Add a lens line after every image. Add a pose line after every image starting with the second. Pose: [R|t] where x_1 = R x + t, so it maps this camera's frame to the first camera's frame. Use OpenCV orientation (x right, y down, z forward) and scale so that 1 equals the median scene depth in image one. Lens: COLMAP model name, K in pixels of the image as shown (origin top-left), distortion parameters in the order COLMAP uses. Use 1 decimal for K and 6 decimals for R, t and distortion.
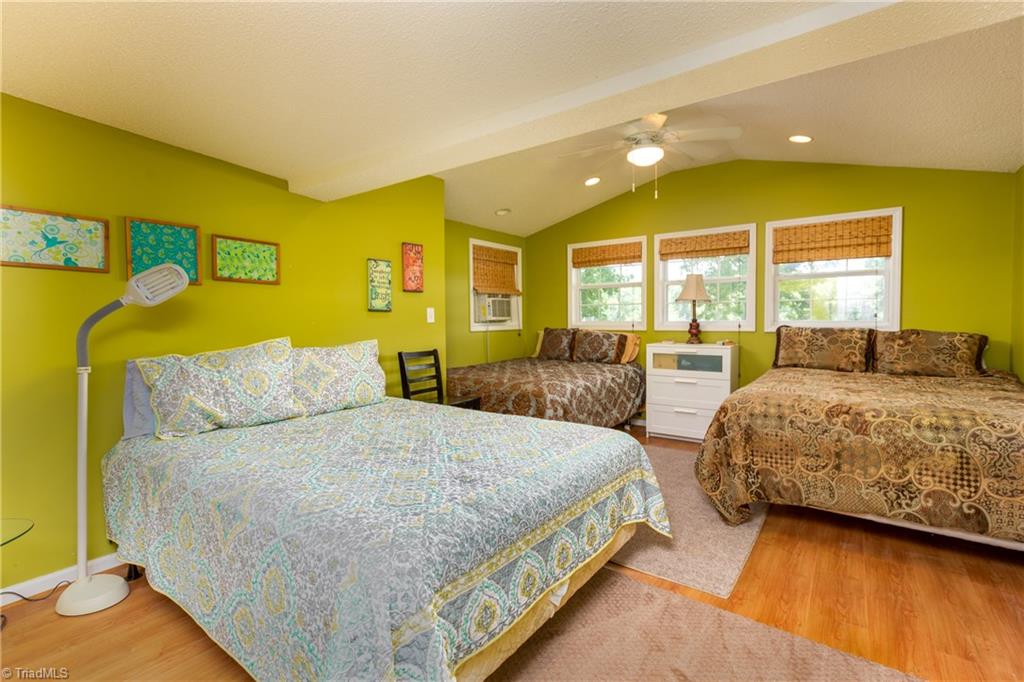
lens RADIAL K [[467.2, 0, 514.3], [0, 467.2, 337.3], [0, 0, 1]] dist [-0.000499, -0.000064]
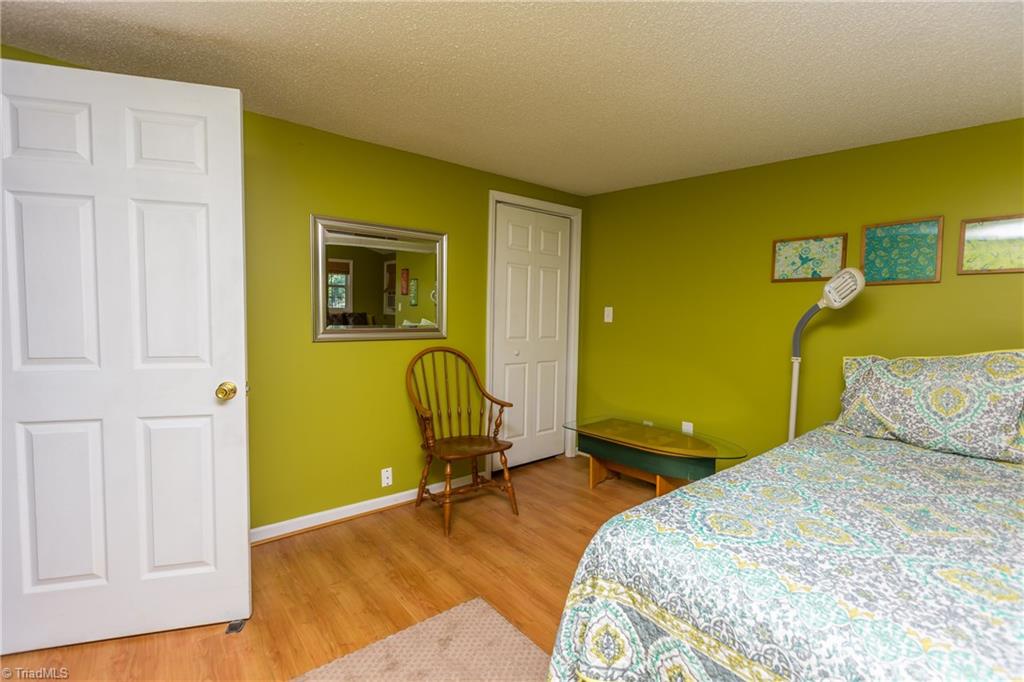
lens RADIAL K [[467.2, 0, 513.8], [0, 467.2, 342.2], [0, 0, 1]] dist [-0.000499, -0.000064]
pose [[-0.269949, 0.054809, -0.961313, 0.493124], [-0.041006, 0.996818, 0.068349, -0.031878], [0.962001, 0.057871, -0.266843, 0.571636]]
